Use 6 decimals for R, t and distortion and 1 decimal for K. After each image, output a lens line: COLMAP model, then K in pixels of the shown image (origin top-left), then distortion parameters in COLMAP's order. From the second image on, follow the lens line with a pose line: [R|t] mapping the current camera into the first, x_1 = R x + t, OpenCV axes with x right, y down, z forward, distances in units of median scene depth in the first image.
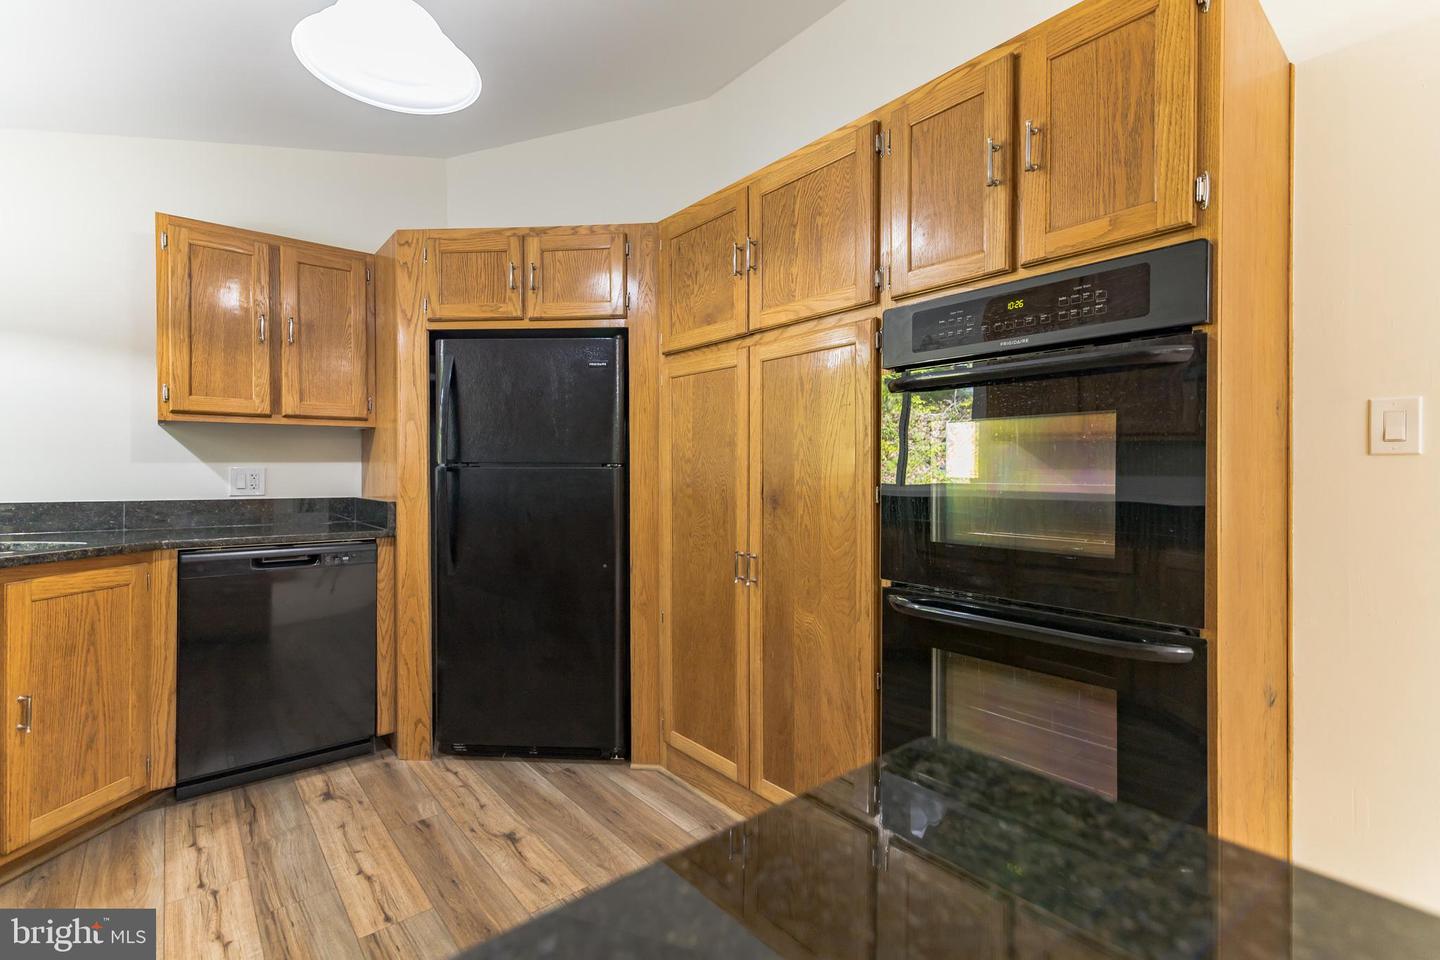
lens RADIAL K [[653.7, 0, 713.3], [0, 653.7, 477.7], [0, 0, 1]] dist [0.000520, -0.000458]
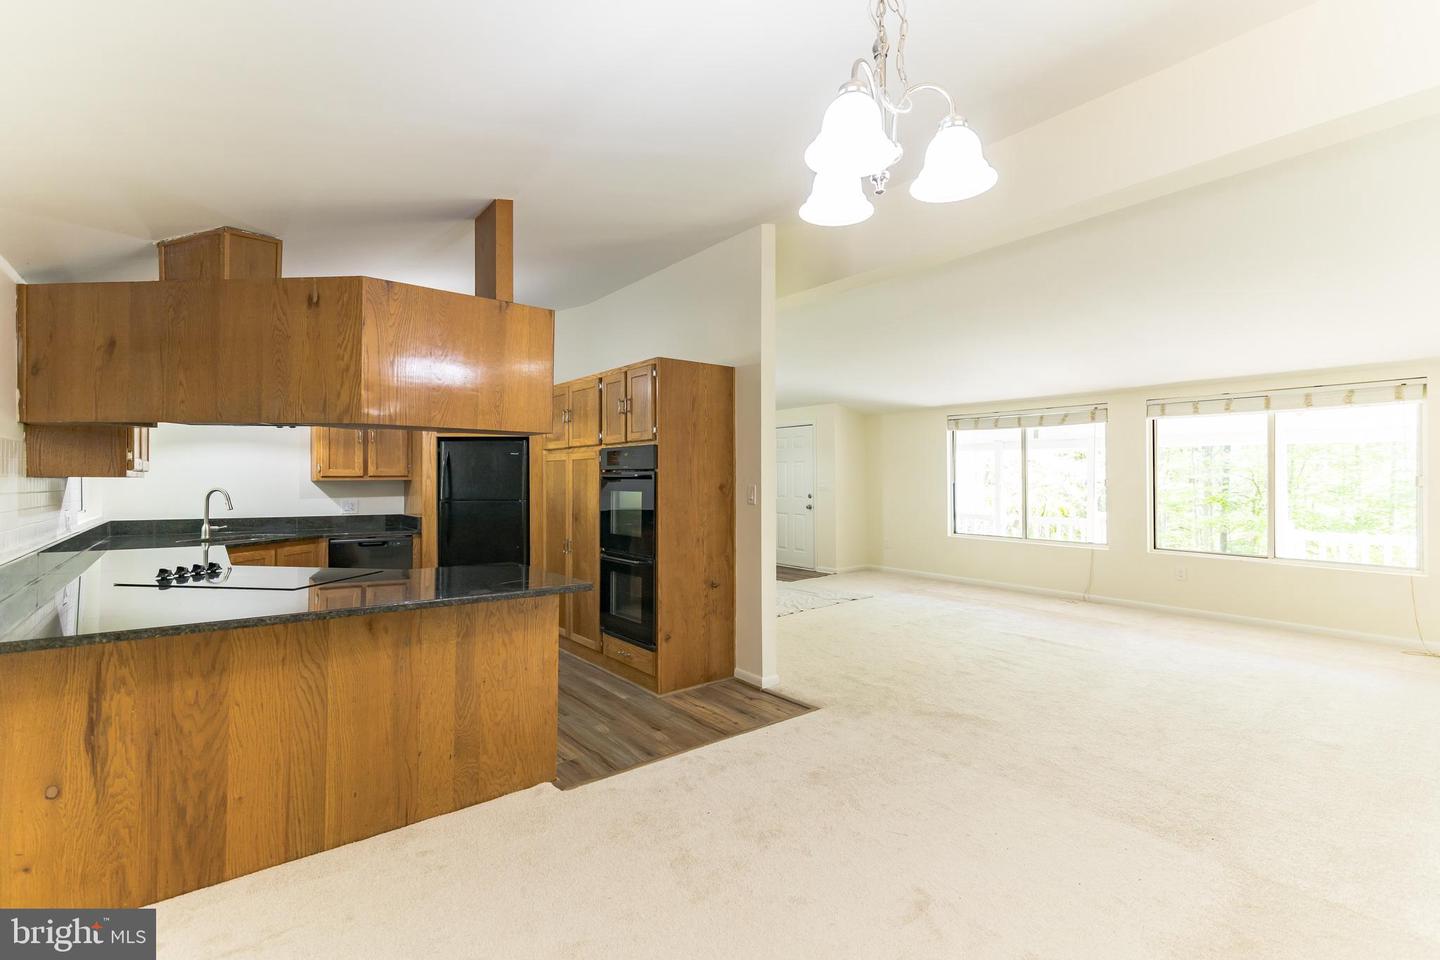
lens RADIAL K [[653.7, 0, 726.7], [0, 653.7, 479.3], [0, 0, 1]] dist [0.000520, -0.000458]
pose [[0.999946, -0.000084, -0.010370, 0.549556], [0.000002, 0.999969, -0.007877, -0.072045], [0.010370, 0.007877, 0.999915, -1.161240]]
